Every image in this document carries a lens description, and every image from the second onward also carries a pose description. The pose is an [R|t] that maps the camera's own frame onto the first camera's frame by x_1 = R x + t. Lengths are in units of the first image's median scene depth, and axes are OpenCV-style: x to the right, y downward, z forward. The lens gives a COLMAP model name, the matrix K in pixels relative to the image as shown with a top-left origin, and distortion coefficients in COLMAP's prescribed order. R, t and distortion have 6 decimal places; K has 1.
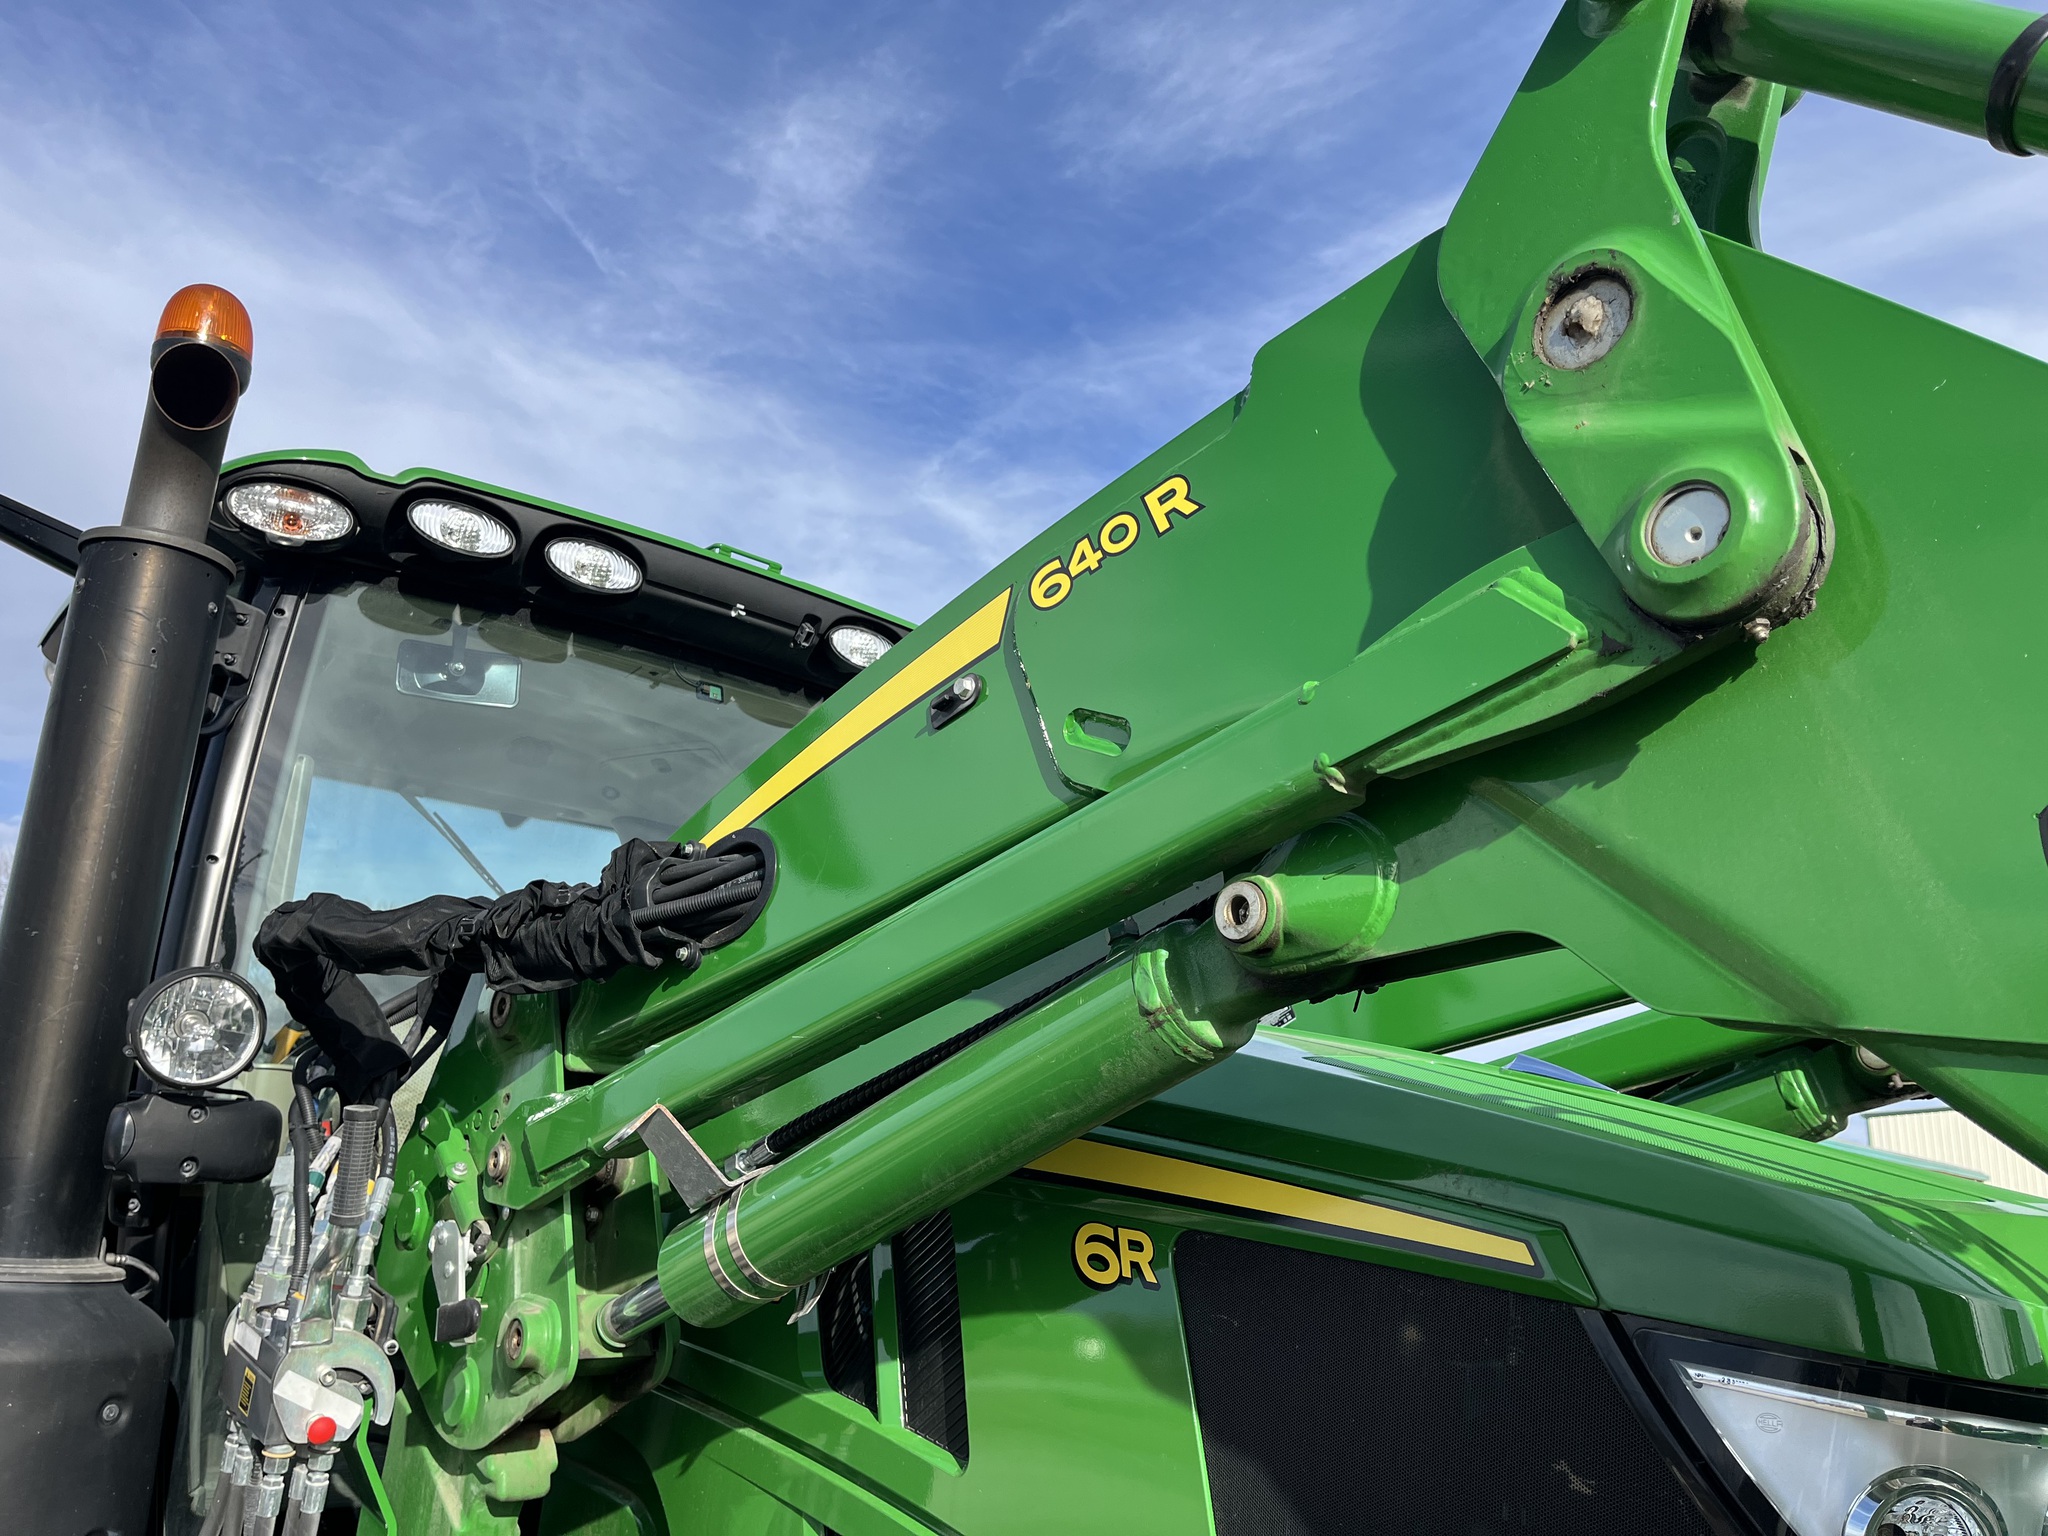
lens RADIAL K [[1555.0, 0, 1045.9], [0, 1555.0, 772.2], [0, 0, 1]] dist [0.088918, -0.101601]
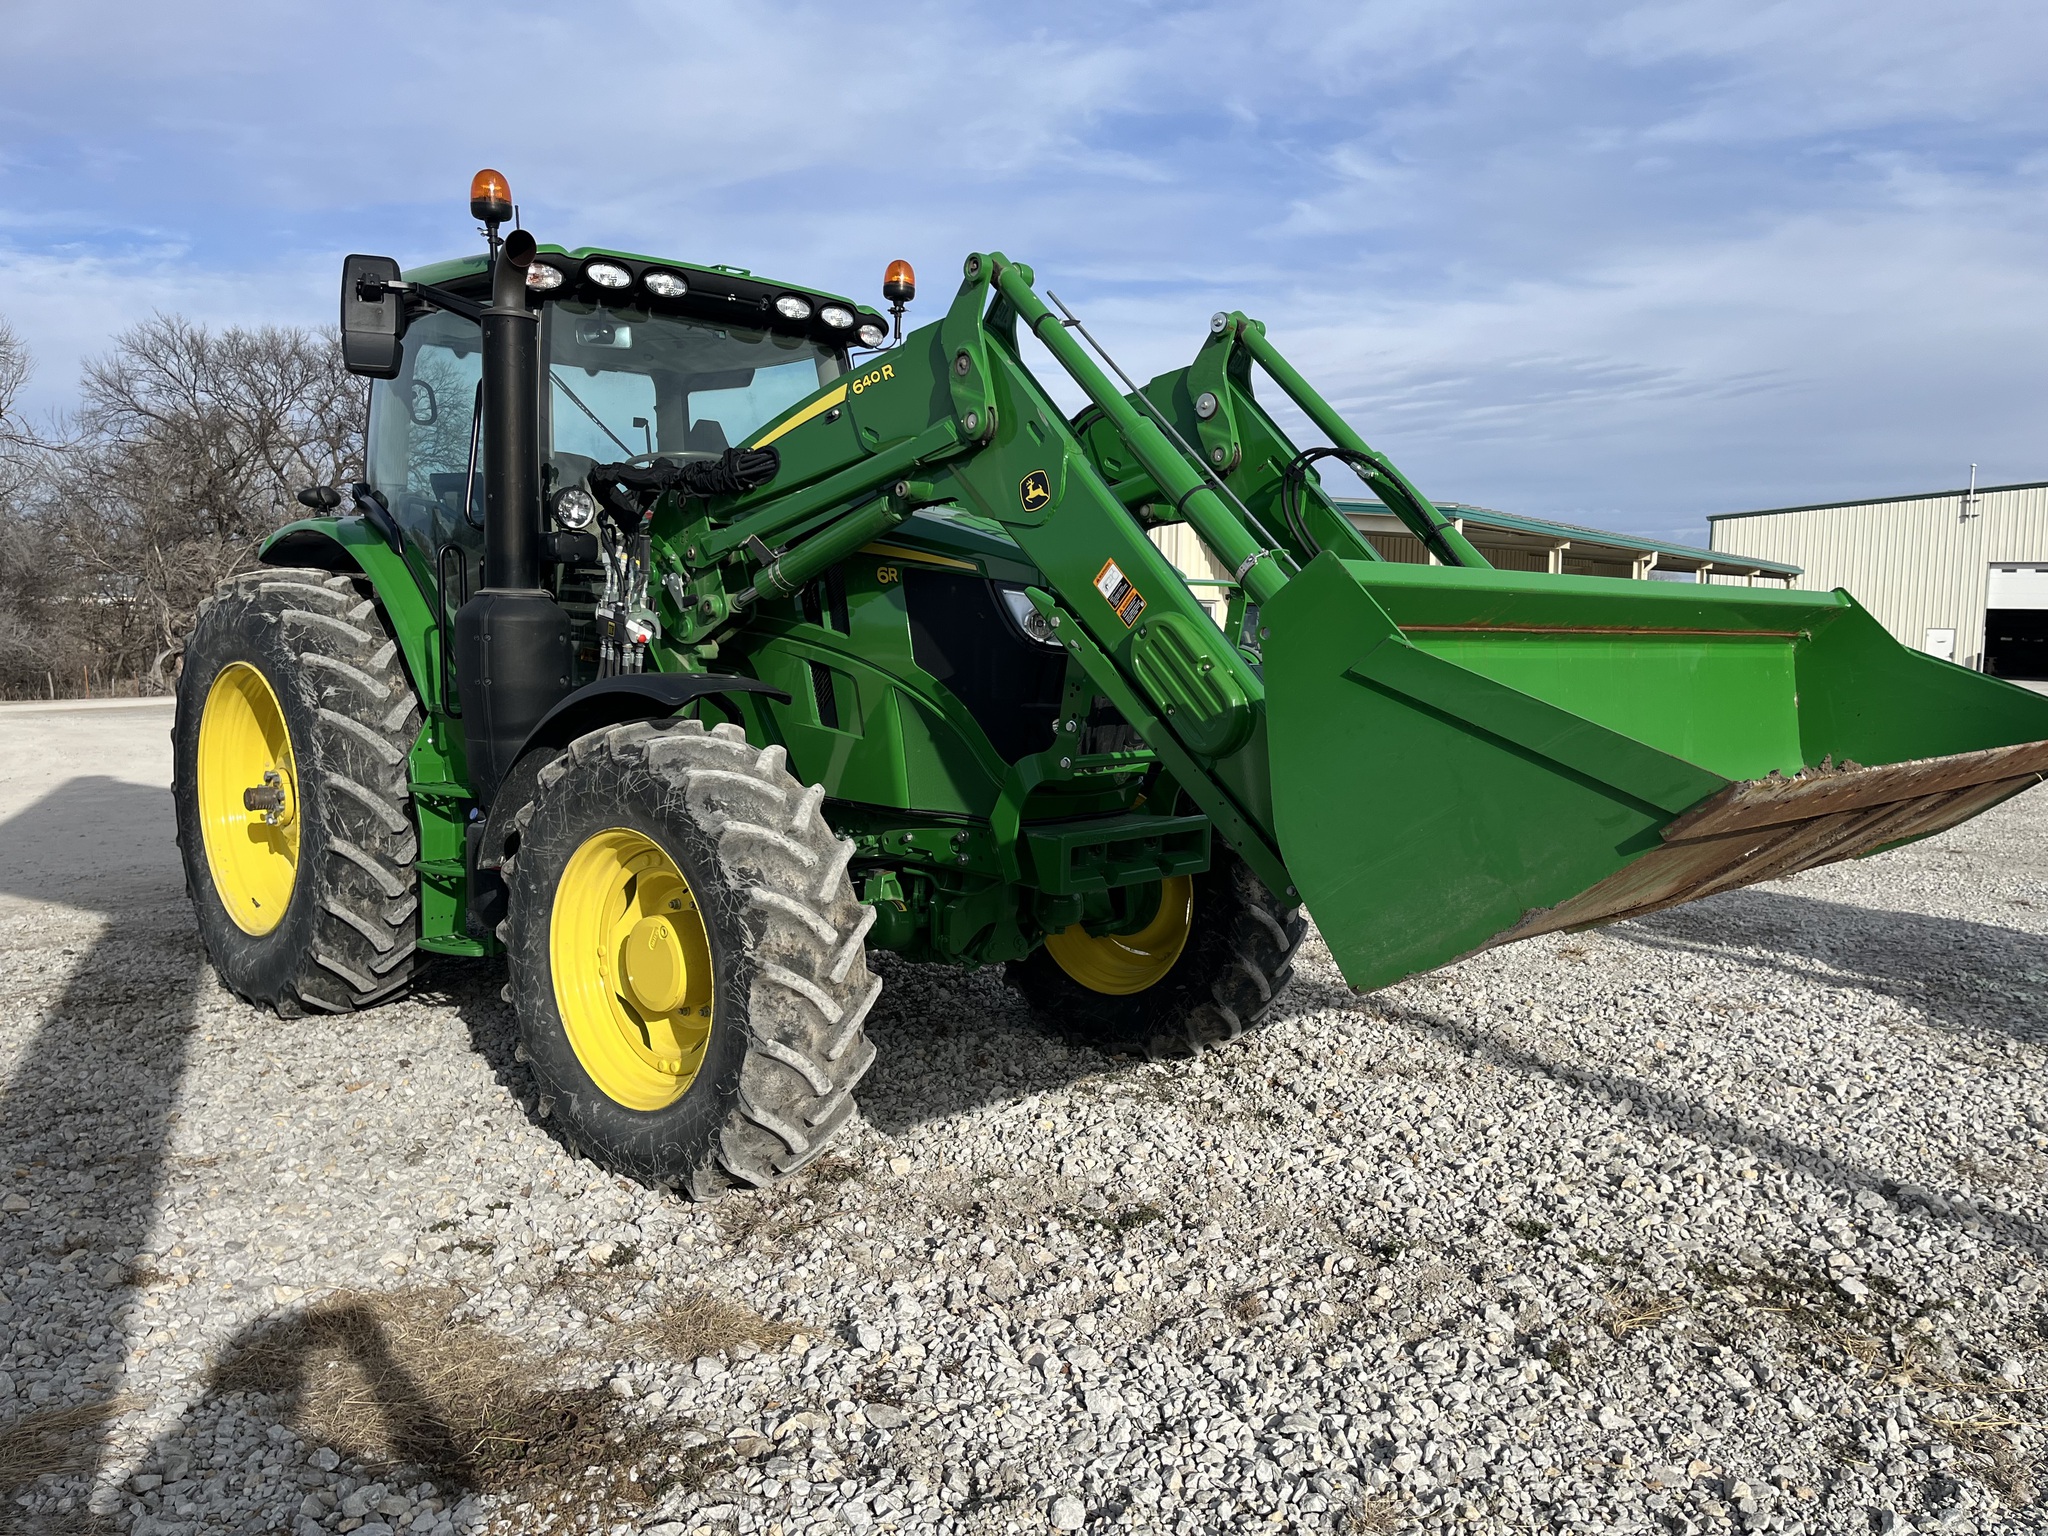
lens RADIAL K [[1555.0, 0, 1045.9], [0, 1555.0, 772.2], [0, 0, 1]] dist [0.088918, -0.101601]
pose [[0.998770, -0.021760, 0.044547, 0.197885], [0.004317, 0.933290, 0.359098, -0.456701], [-0.049390, -0.358464, 0.932236, -2.078805]]
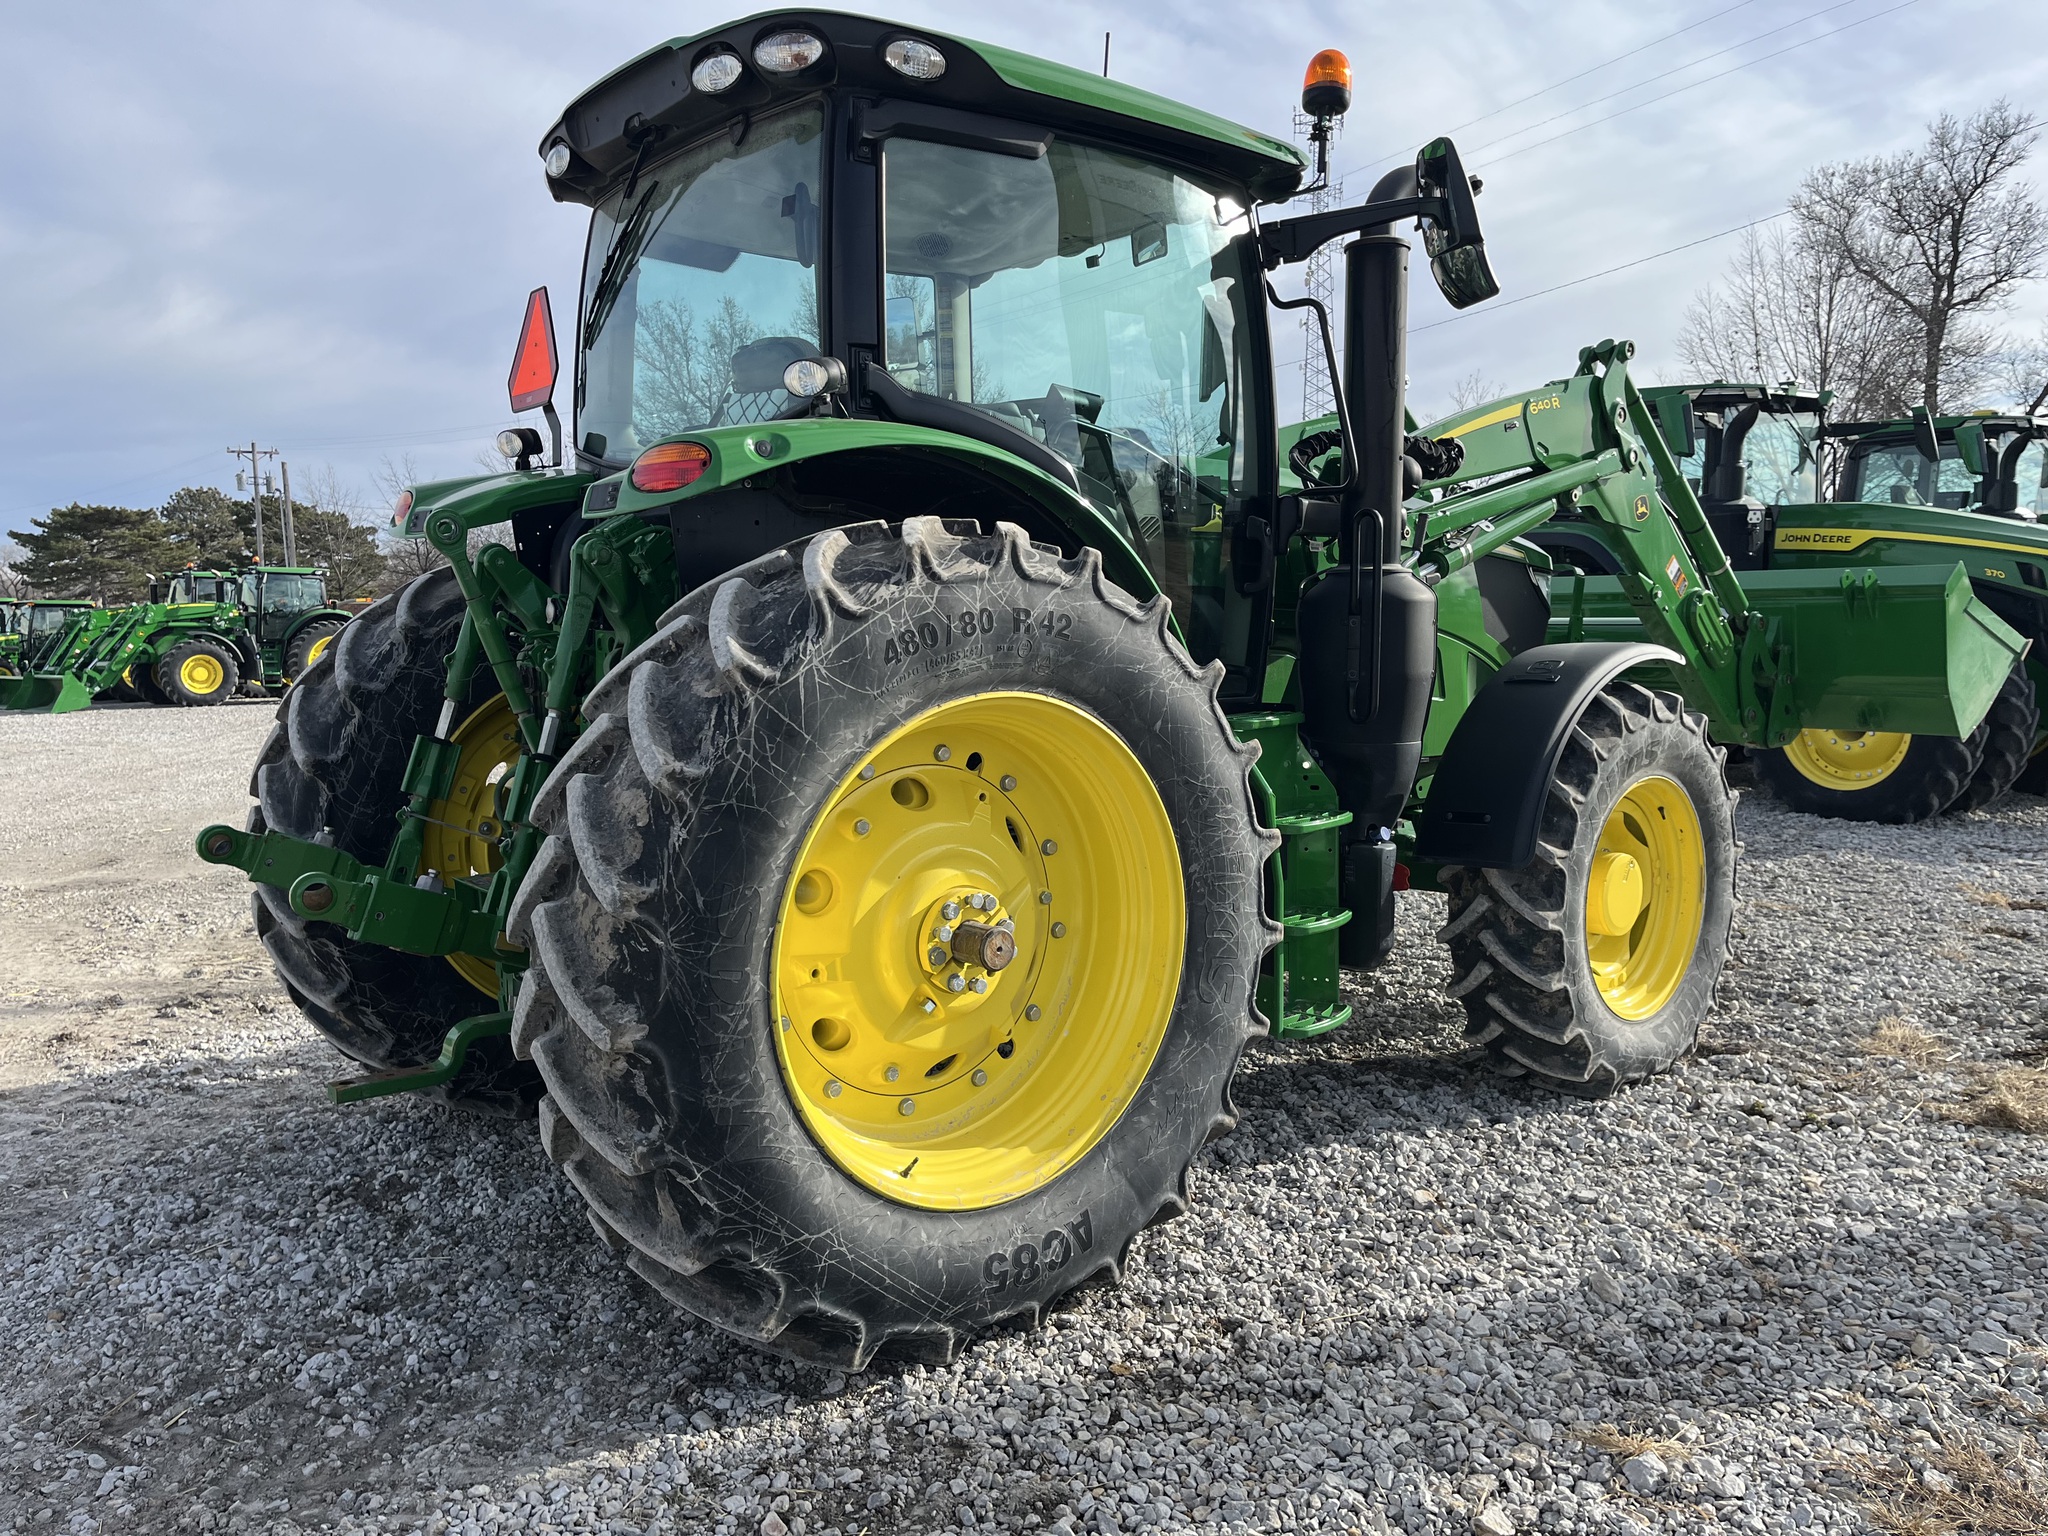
lens RADIAL K [[1442.7, 0, 1024.3], [0, 1442.7, 730.3], [0, 0, 1]] dist [0.114787, -0.074769]
pose [[0.082920, -0.118336, 0.989505, -3.426914], [-0.260399, 0.955856, 0.136133, 0.440763], [-0.961934, -0.268955, 0.048445, 1.539949]]
